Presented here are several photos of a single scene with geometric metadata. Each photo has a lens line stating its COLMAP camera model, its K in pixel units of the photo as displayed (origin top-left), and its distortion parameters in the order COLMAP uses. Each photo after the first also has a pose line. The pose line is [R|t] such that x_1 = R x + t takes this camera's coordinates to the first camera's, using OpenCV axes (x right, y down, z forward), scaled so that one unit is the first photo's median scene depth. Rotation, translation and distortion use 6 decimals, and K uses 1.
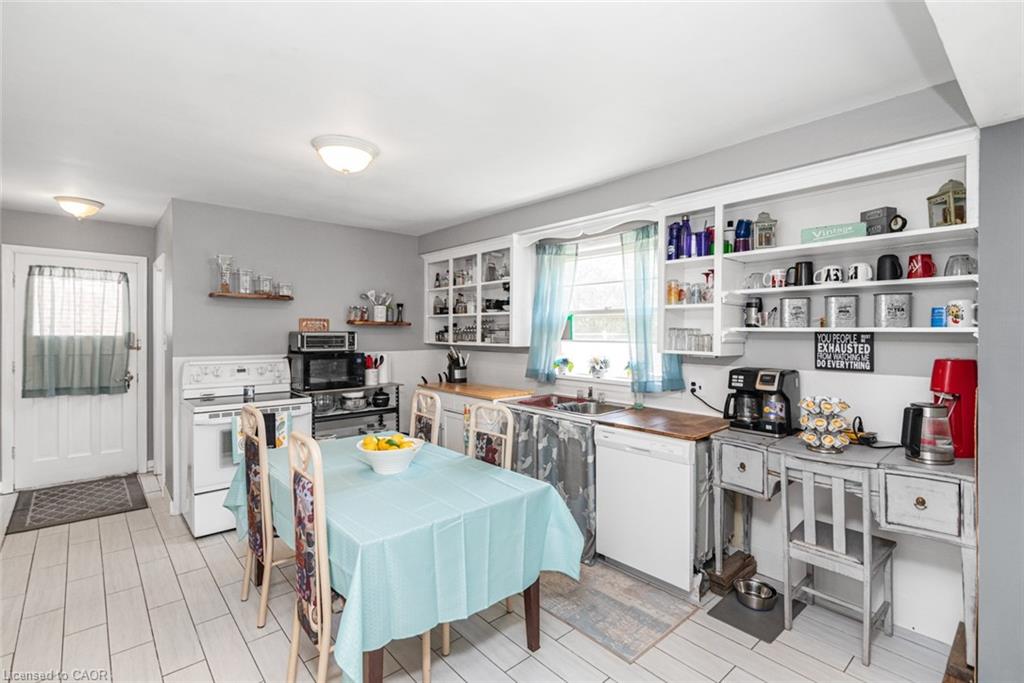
lens RADIAL K [[469.4, 0, 510.8], [0, 469.4, 329.4], [0, 0, 1]] dist [-0.000700, -0.000092]
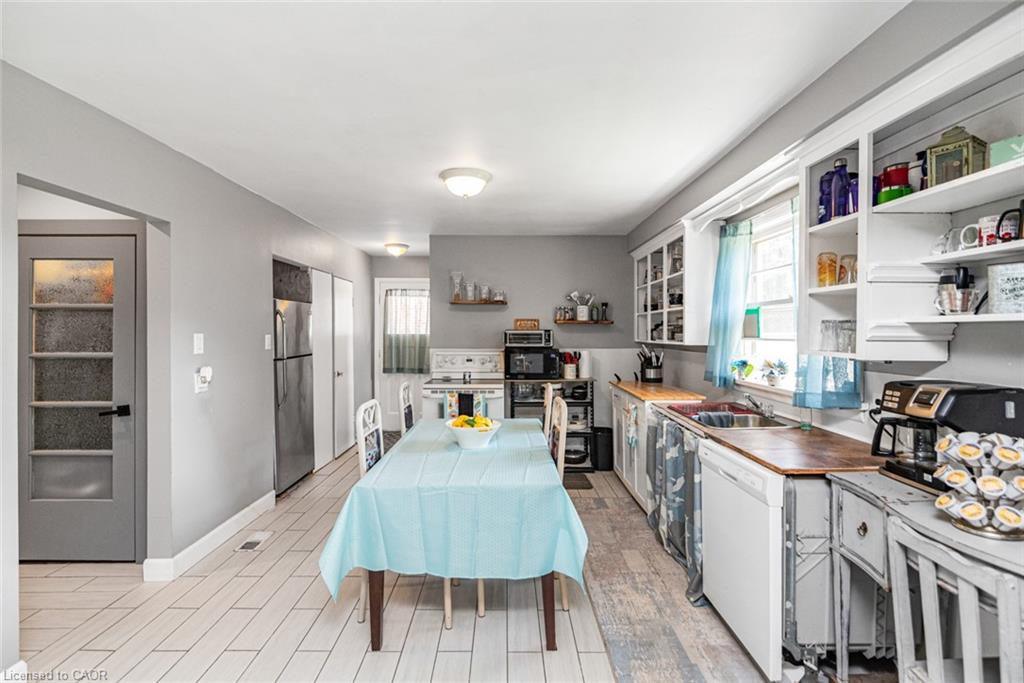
lens RADIAL K [[463.4, 0, 511.2], [0, 463.4, 327.6], [0, 0, 1]] dist [0.019282, 0.000012]
pose [[0.749365, -0.010611, -0.662073, 0.342127], [0.006639, 0.999942, -0.008512, 0.008529], [0.662124, 0.001983, 0.749391, 0.110792]]
